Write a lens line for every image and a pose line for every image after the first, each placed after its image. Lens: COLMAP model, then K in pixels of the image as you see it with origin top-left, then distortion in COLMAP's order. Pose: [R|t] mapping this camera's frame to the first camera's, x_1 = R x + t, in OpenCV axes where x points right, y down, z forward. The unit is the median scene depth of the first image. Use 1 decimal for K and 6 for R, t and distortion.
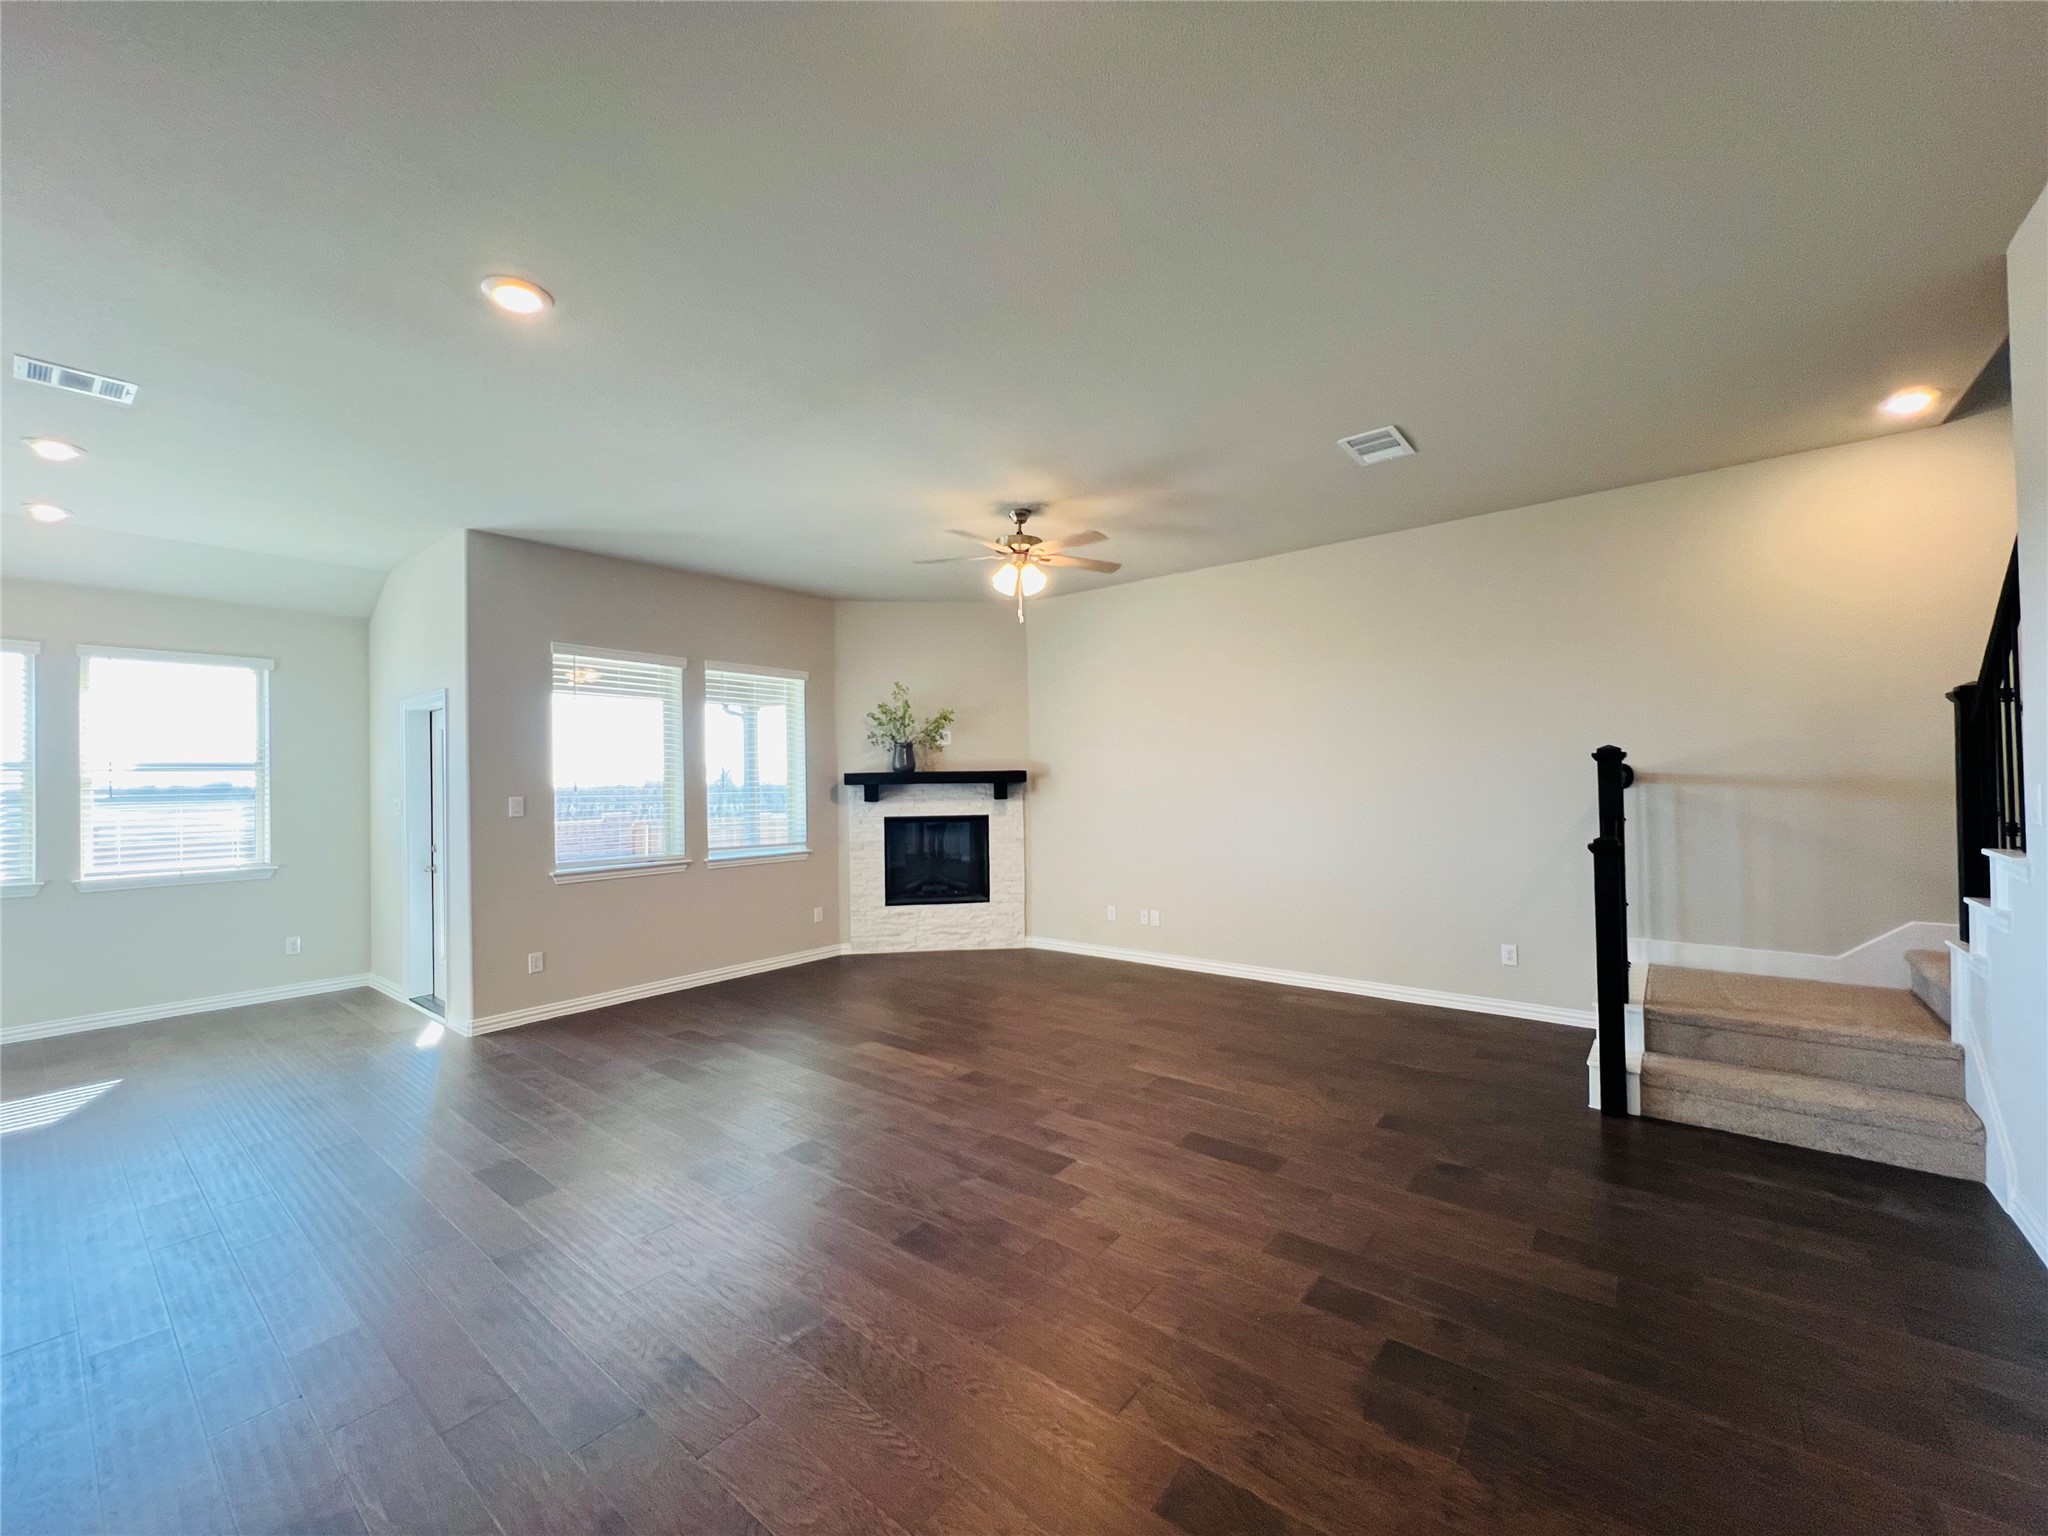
lens RADIAL K [[817.4, 0, 1025.2], [0, 817.4, 773.7], [0, 0, 1]] dist [-0.000392, -0.000419]
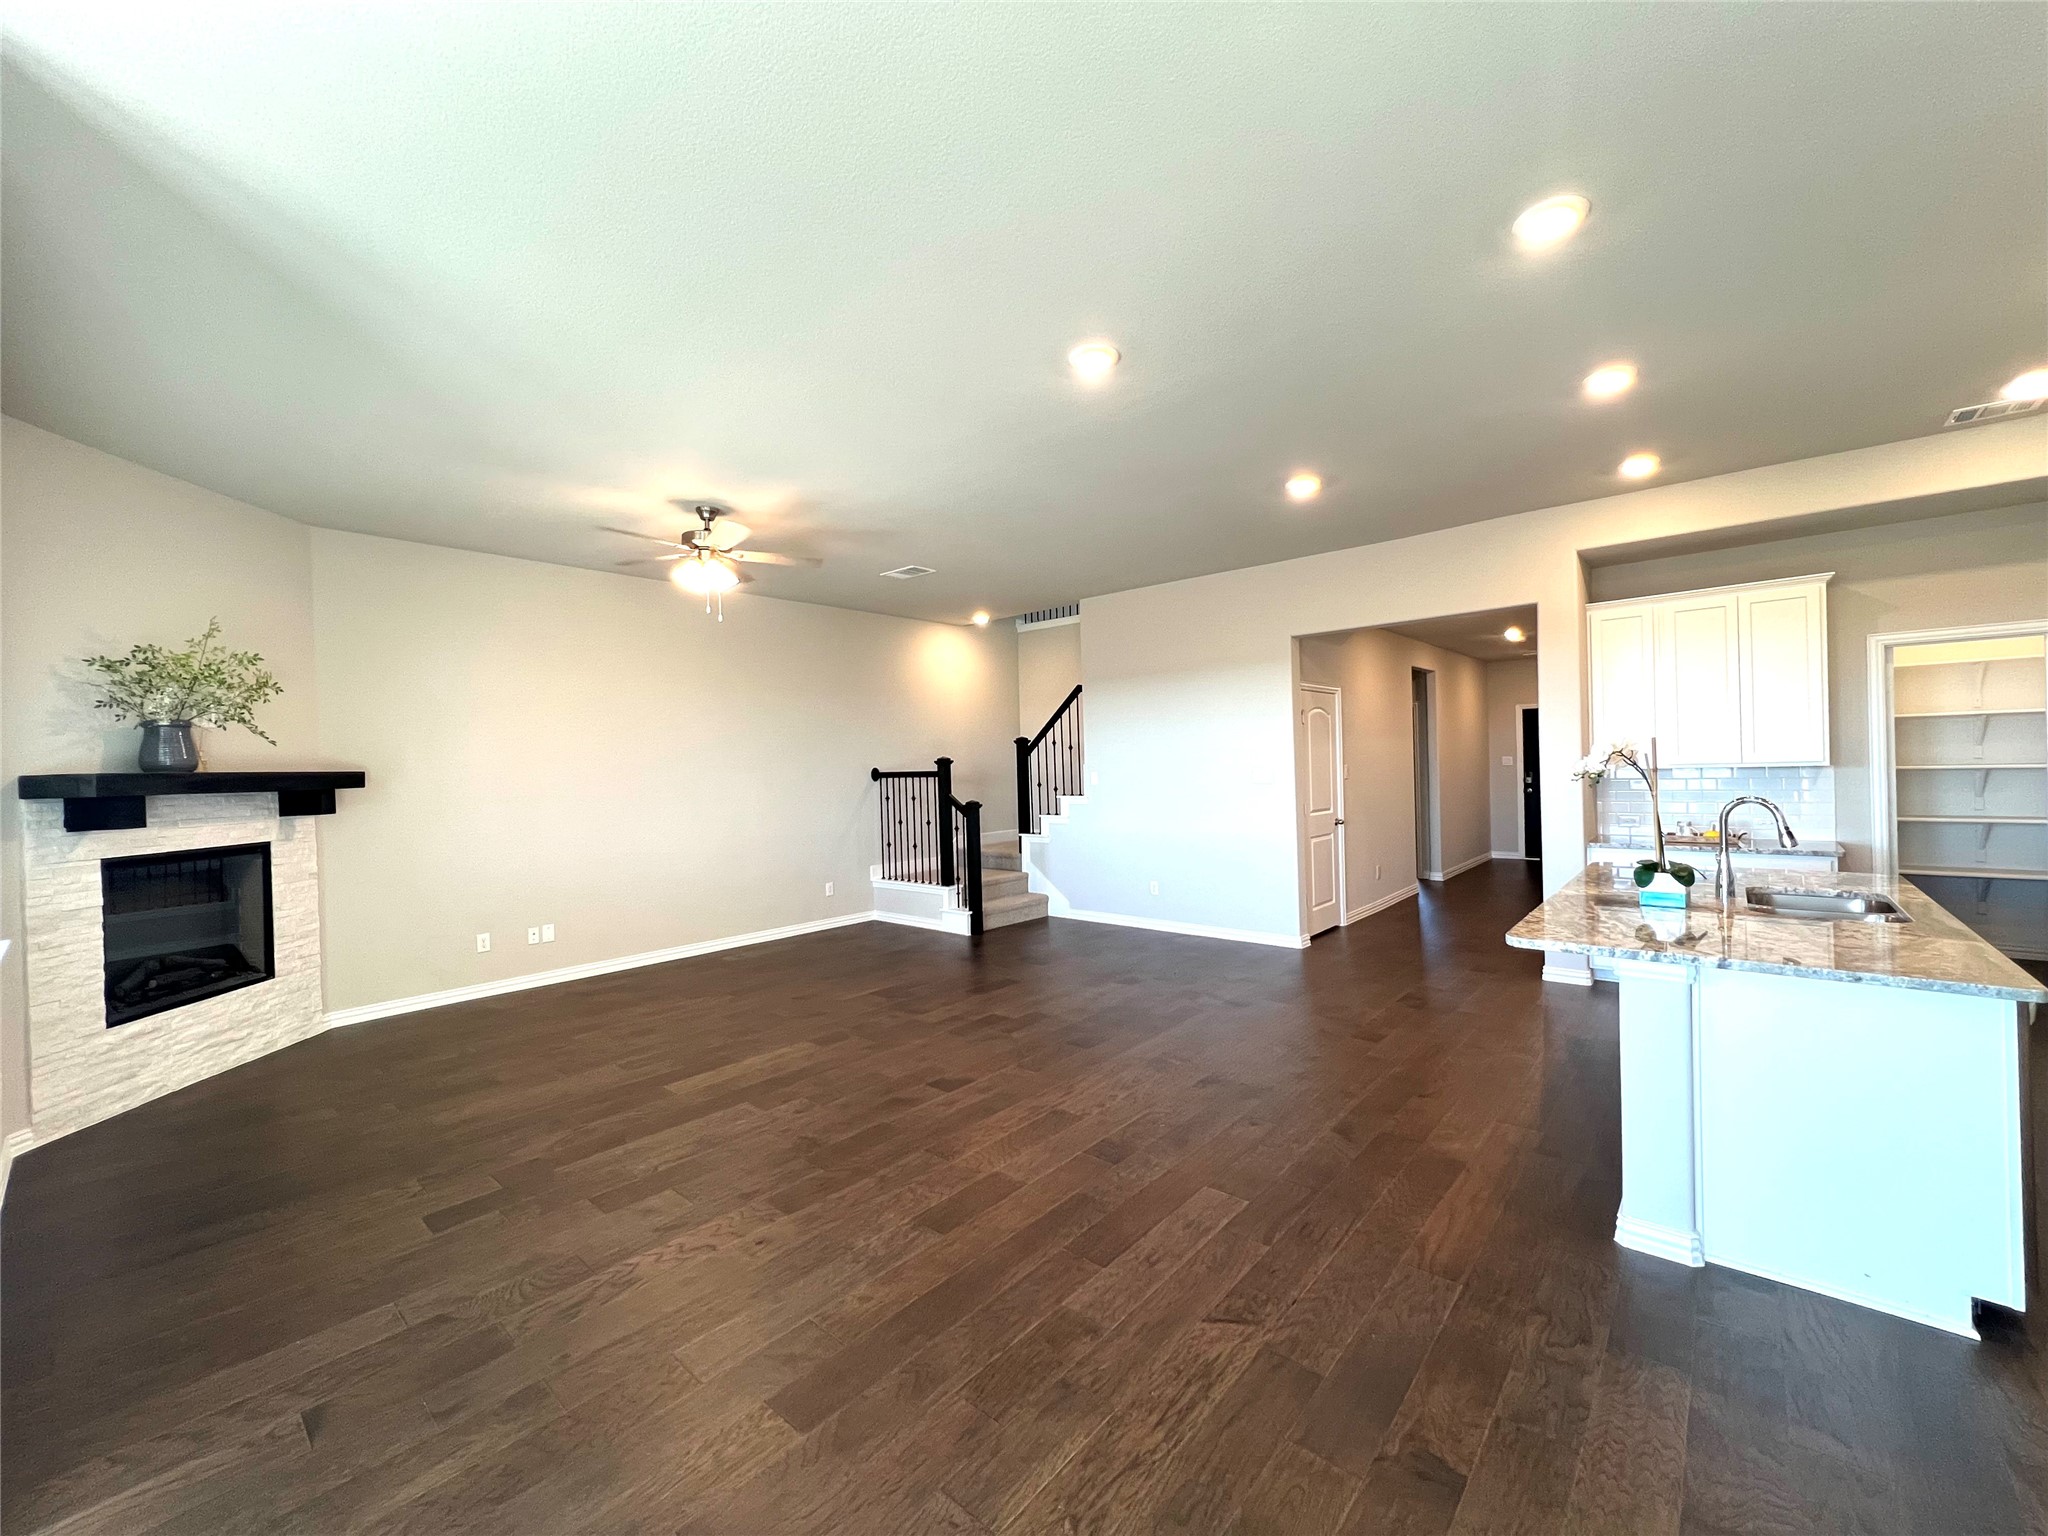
lens RADIAL K [[817.4, 0, 1024.5], [0, 817.4, 772.3], [0, 0, 1]] dist [-0.000392, -0.000419]
pose [[0.044339, 0.007416, 0.998989, -0.727648], [0.017107, 0.999820, -0.008181, 0.012963], [-0.998870, 0.017452, 0.044204, 0.420455]]
